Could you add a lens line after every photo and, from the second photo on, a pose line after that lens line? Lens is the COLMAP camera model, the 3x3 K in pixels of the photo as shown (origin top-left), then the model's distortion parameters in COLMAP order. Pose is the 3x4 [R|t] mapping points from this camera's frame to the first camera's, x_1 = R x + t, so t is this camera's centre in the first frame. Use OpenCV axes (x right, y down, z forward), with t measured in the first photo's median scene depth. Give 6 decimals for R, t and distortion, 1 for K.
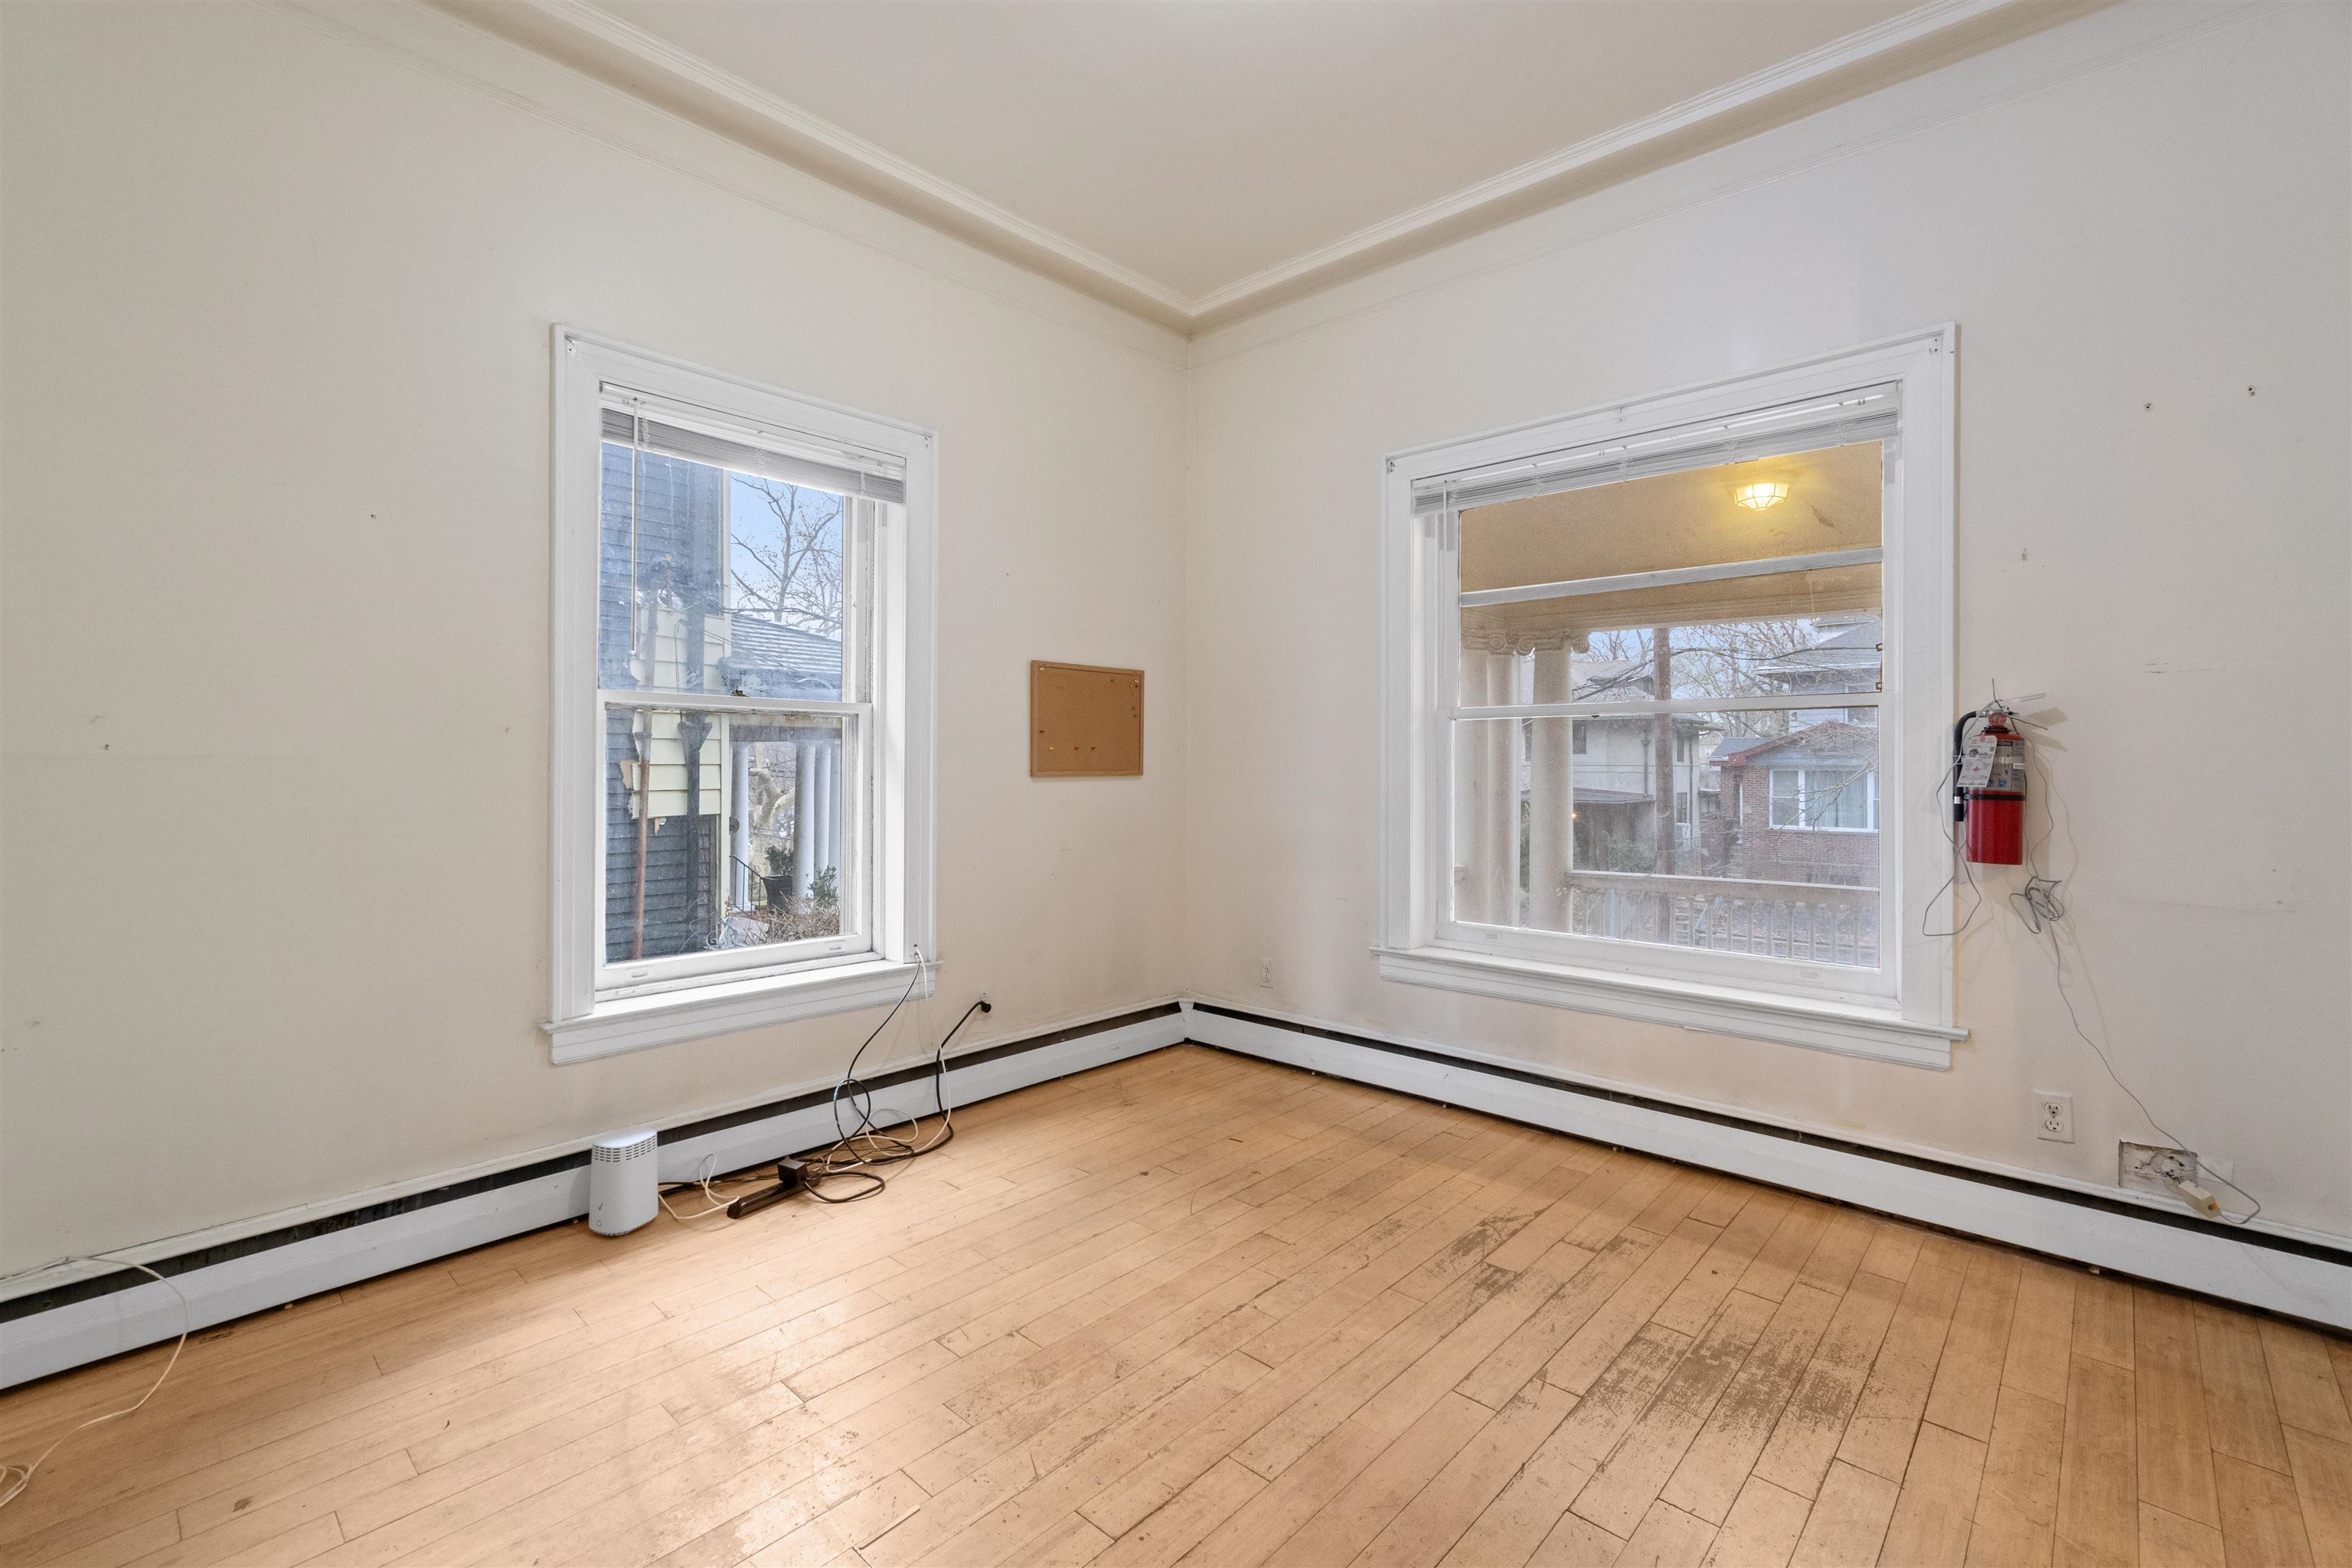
lens RADIAL K [[1017.2, 0, 1171.5], [0, 1017.2, 778.3], [0, 0, 1]] dist [-0.001704, 0.000306]
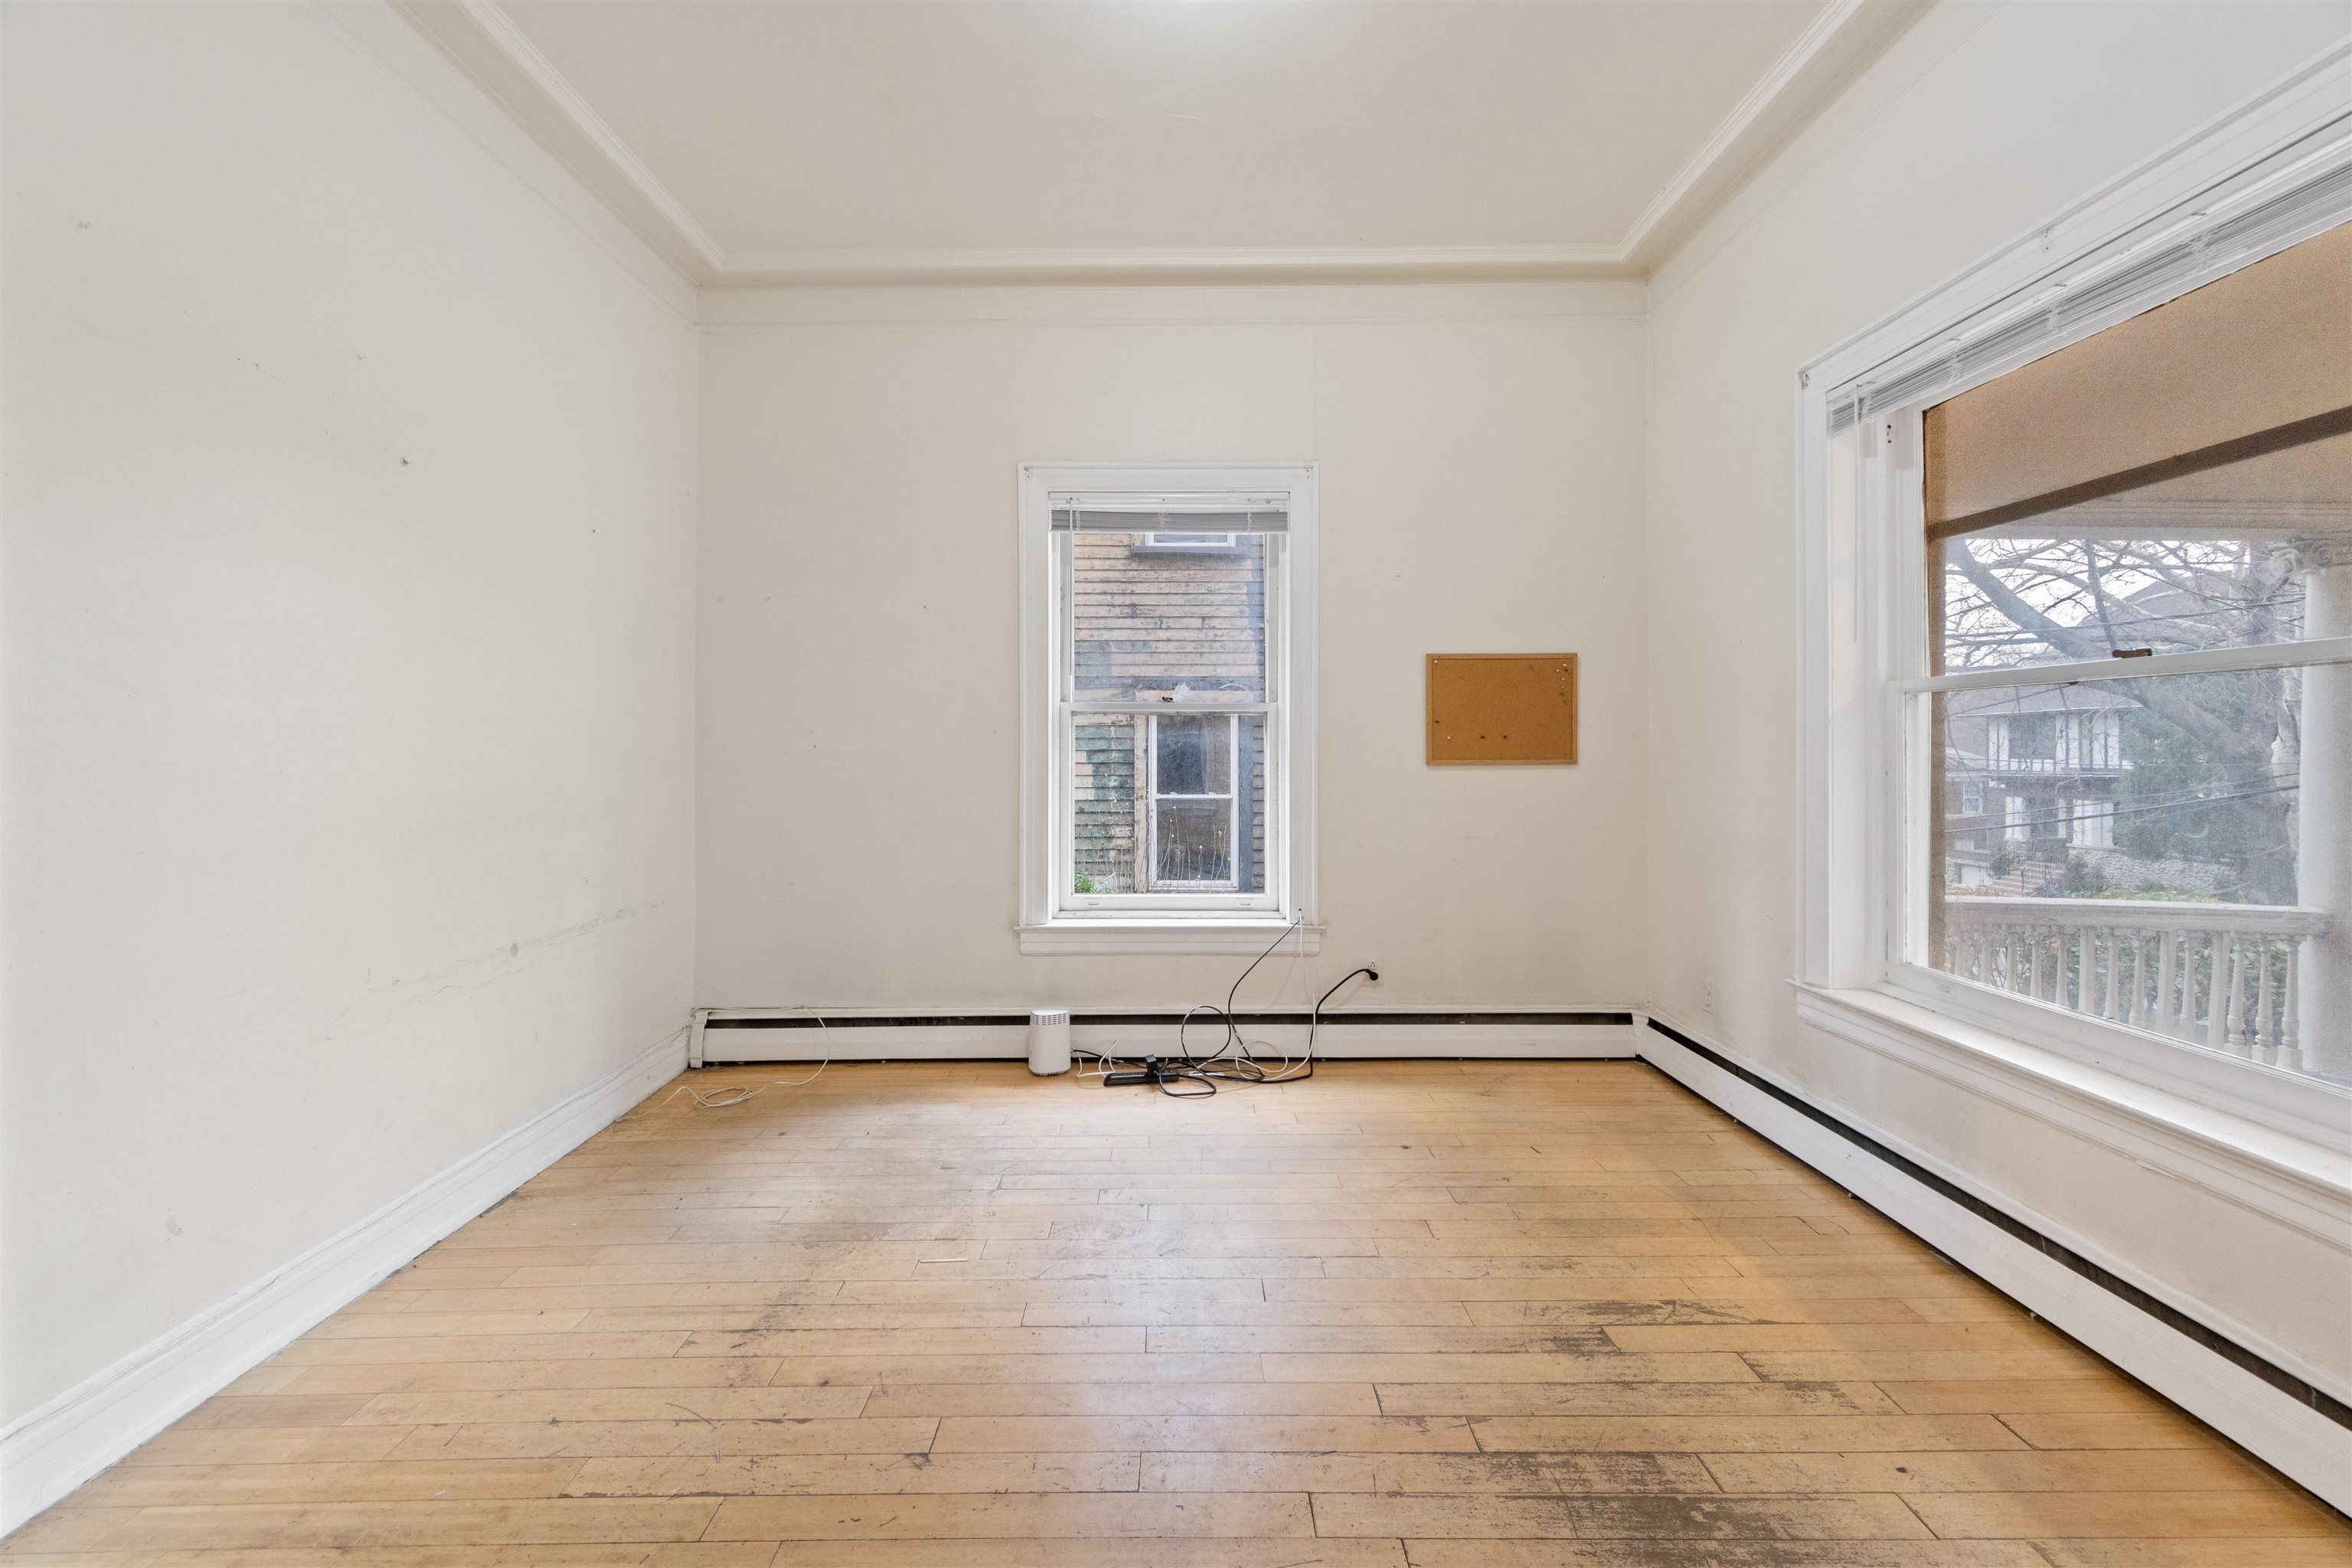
lens RADIAL K [[1014.1, 0, 1170.4], [0, 1014.1, 770.6], [0, 0, 1]] dist [-0.001188, 0.000571]
pose [[0.686534, 0.012210, -0.726995, 0.536773], [-0.006883, 0.999923, 0.010294, -0.005911], [0.727065, -0.002064, 0.686565, 0.108213]]
